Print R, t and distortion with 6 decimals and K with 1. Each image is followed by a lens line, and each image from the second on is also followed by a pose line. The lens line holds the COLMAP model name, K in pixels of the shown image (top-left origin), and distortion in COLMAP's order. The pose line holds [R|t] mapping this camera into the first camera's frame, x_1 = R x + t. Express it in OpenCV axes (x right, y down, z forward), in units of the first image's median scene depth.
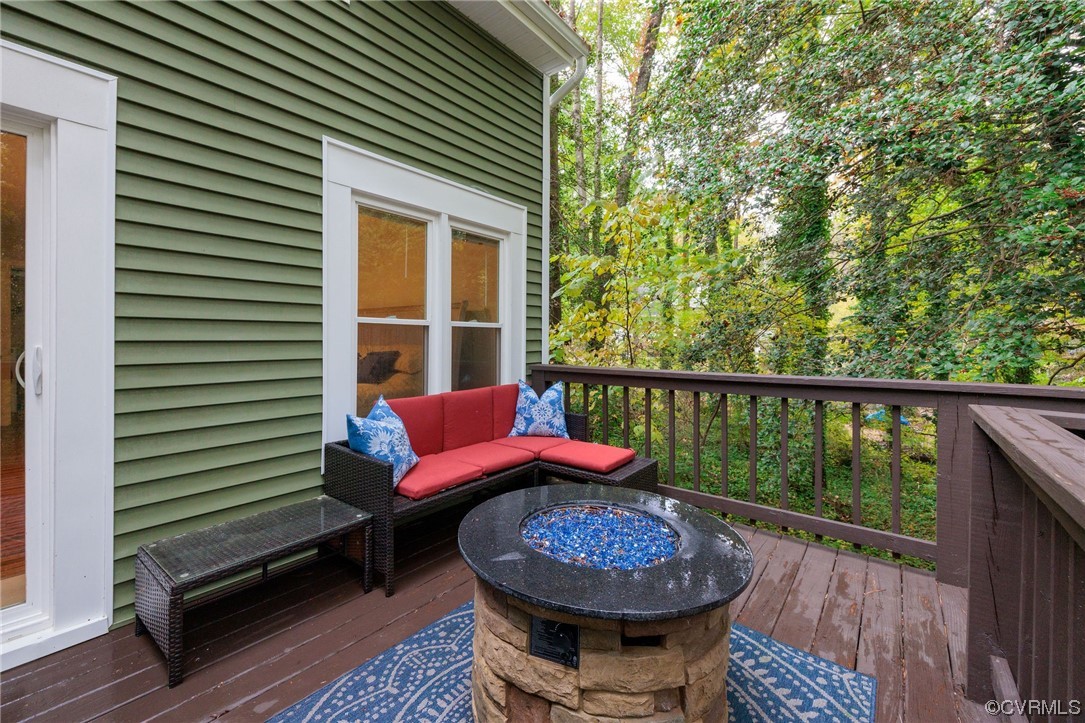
lens RADIAL K [[441.4, 0, 541.8], [0, 441.4, 348.5], [0, 0, 1]] dist [-0.000682, 0.000014]
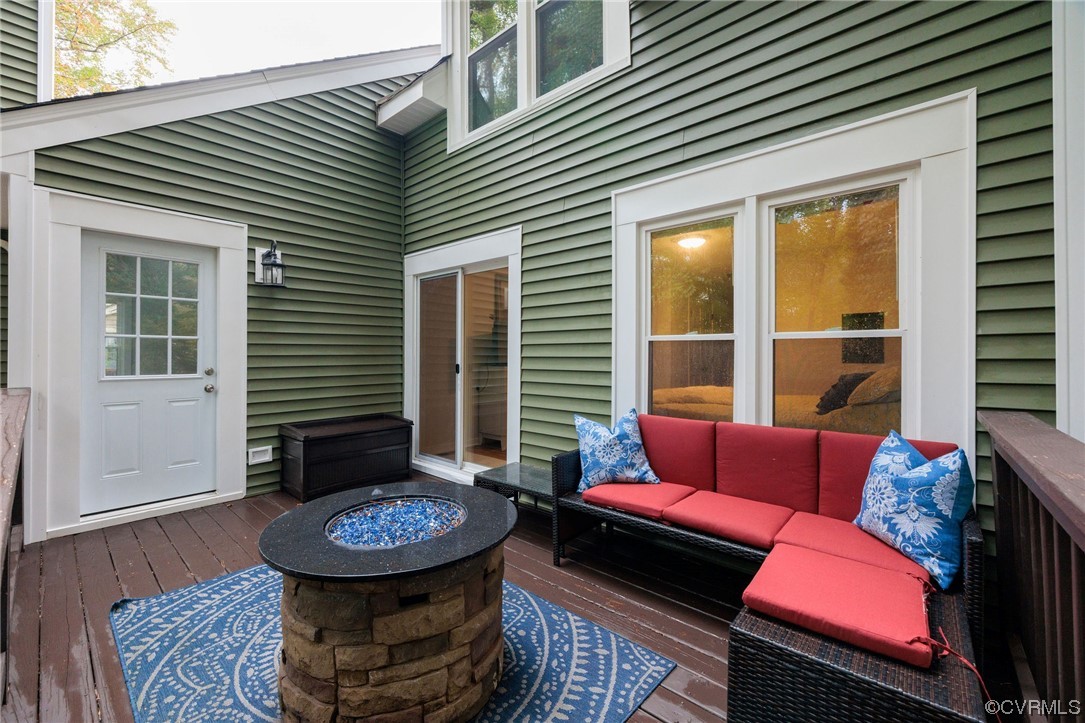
lens RADIAL K [[443.0, 0, 542.5], [0, 443.0, 361.5], [0, 0, 1]] dist [-0.001358, -0.000192]
pose [[-0.045636, 0.013900, -0.998861, 0.720694], [-0.024719, 0.999581, 0.015039, -0.017154], [0.998652, 0.025378, -0.045273, 0.821493]]
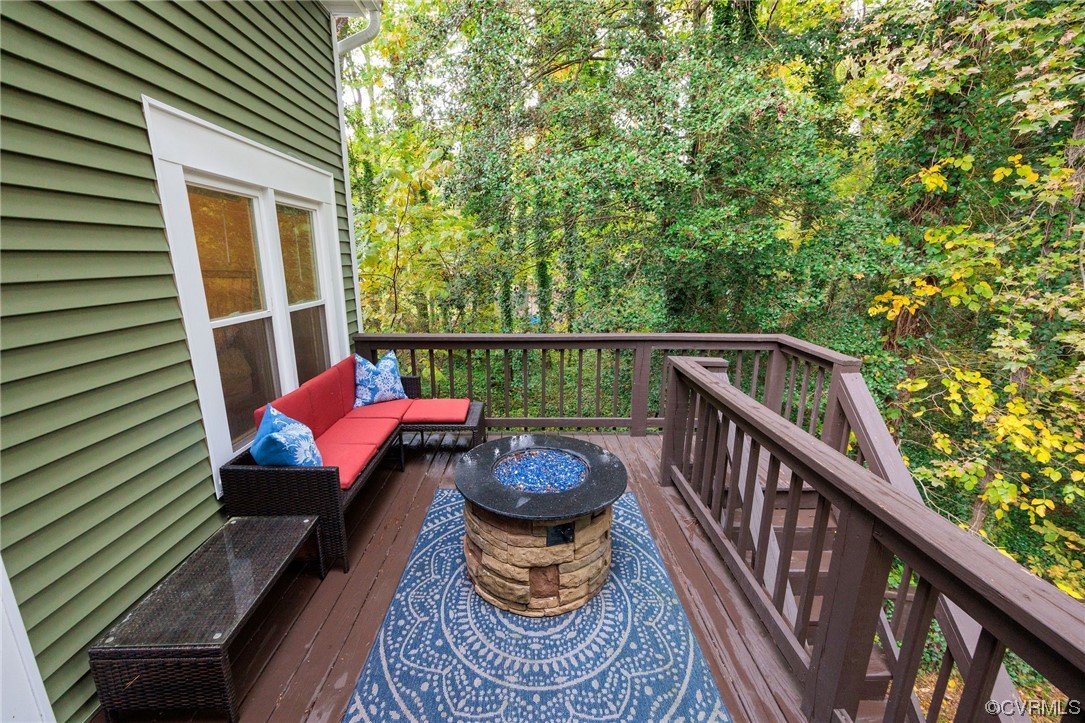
lens RADIAL K [[411.1, 0, 542.5], [0, 411.1, 361.5], [0, 0, 1]] dist [0.001264, 0.000063]
pose [[0.767435, -0.144472, 0.624636, -0.448999], [-0.000467, 0.974154, 0.225885, -0.186692], [-0.641126, -0.173644, 0.747533, -0.041032]]
